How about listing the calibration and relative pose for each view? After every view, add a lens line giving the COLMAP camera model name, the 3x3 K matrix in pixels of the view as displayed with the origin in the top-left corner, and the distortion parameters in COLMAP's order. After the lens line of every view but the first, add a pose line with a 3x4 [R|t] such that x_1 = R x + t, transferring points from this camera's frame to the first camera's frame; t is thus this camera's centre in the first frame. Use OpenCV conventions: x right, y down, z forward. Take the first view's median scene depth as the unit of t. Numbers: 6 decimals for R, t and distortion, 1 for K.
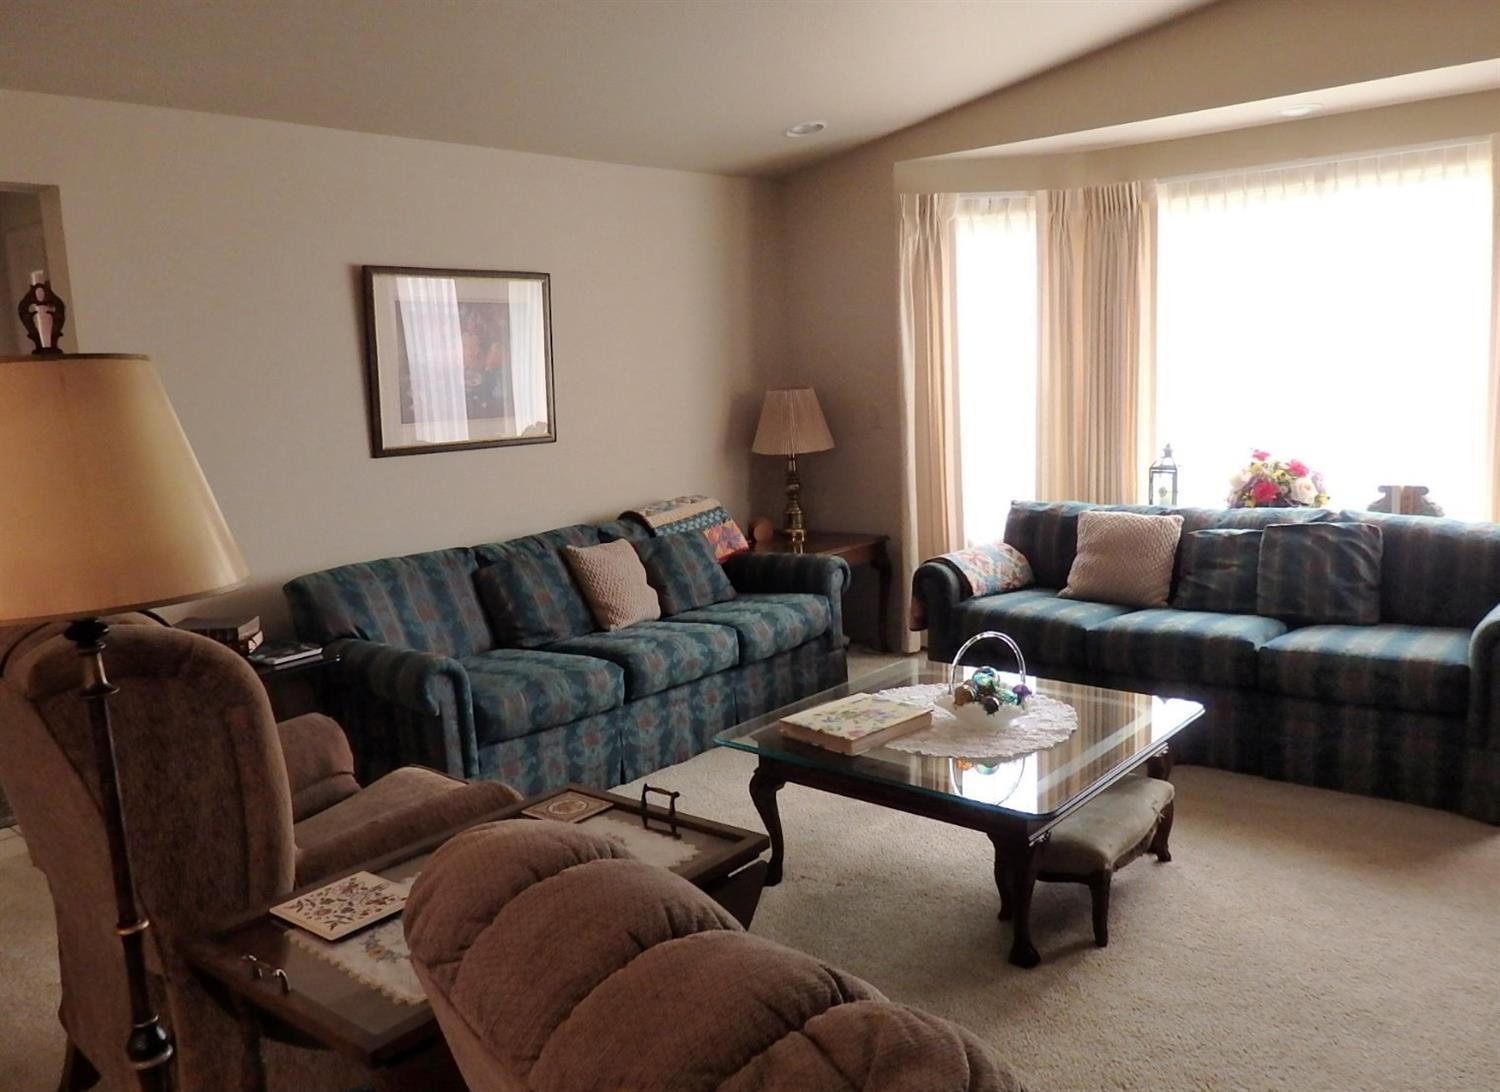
lens RADIAL K [[1192.8, 0, 750.0], [0, 1192.8, 546.0], [0, 0, 1]] dist [0.000219, 0.001611]
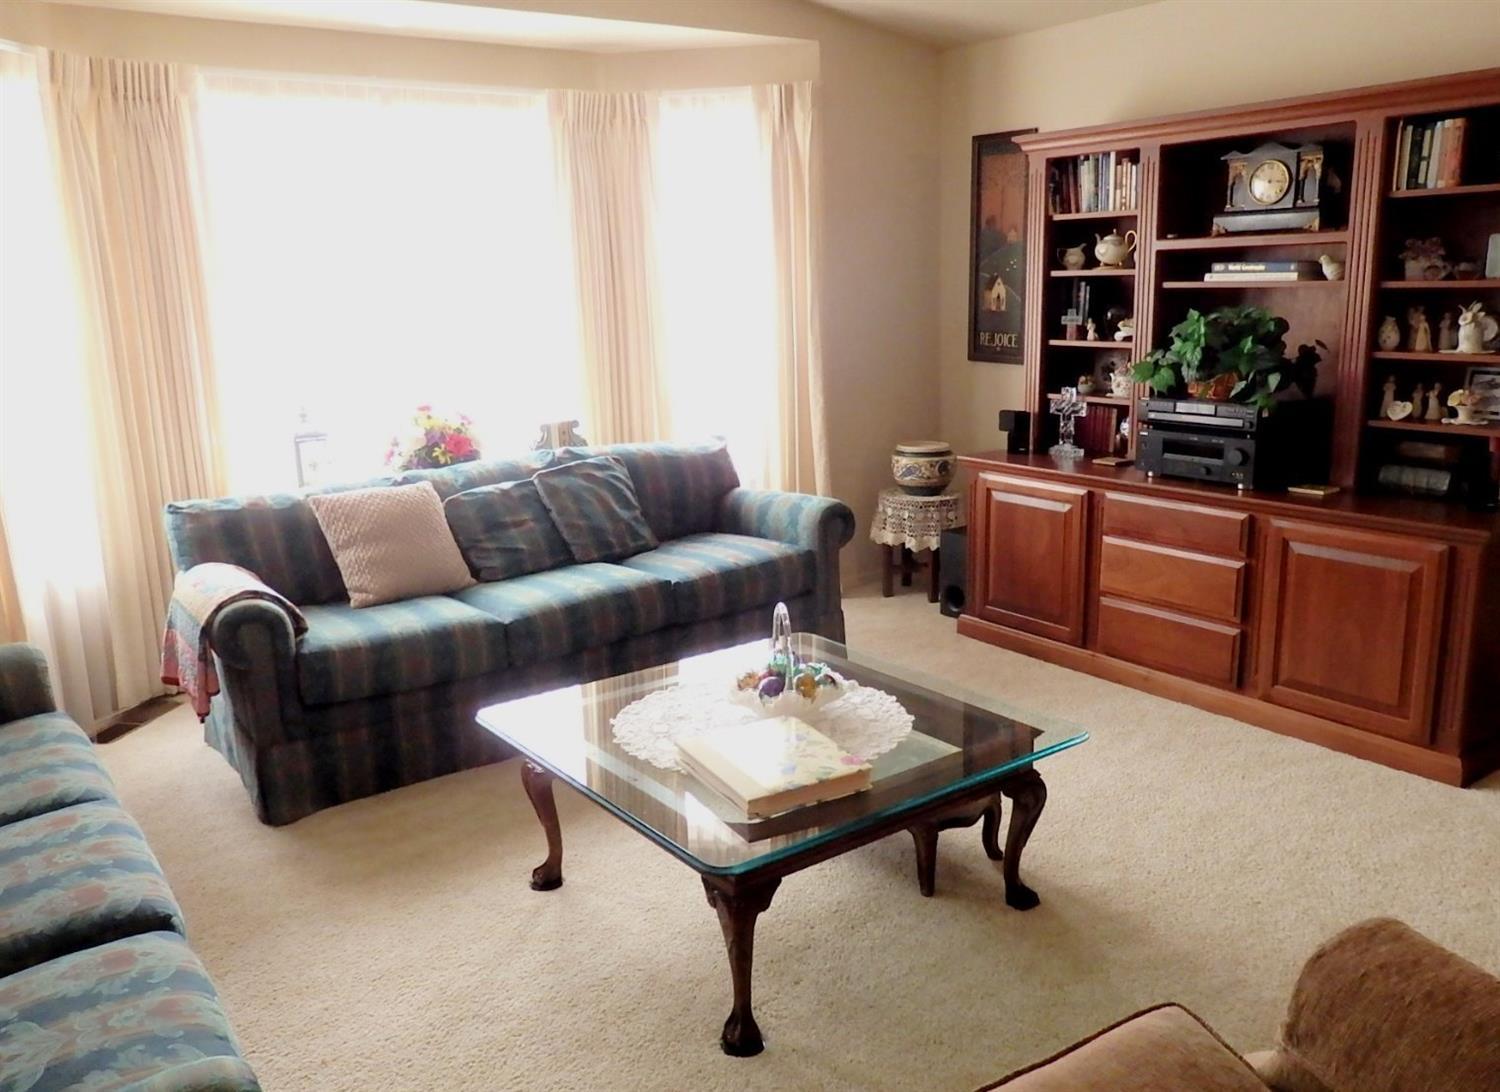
lens RADIAL K [[1192.8, 0, 750.0], [0, 1192.8, 546.0], [0, 0, 1]] dist [0.000219, 0.001611]
pose [[0.225776, -0.176769, 0.958007, -0.423457], [0.176424, 0.974558, 0.138244, -0.059831], [-0.958071, 0.137803, 0.251218, 0.594947]]
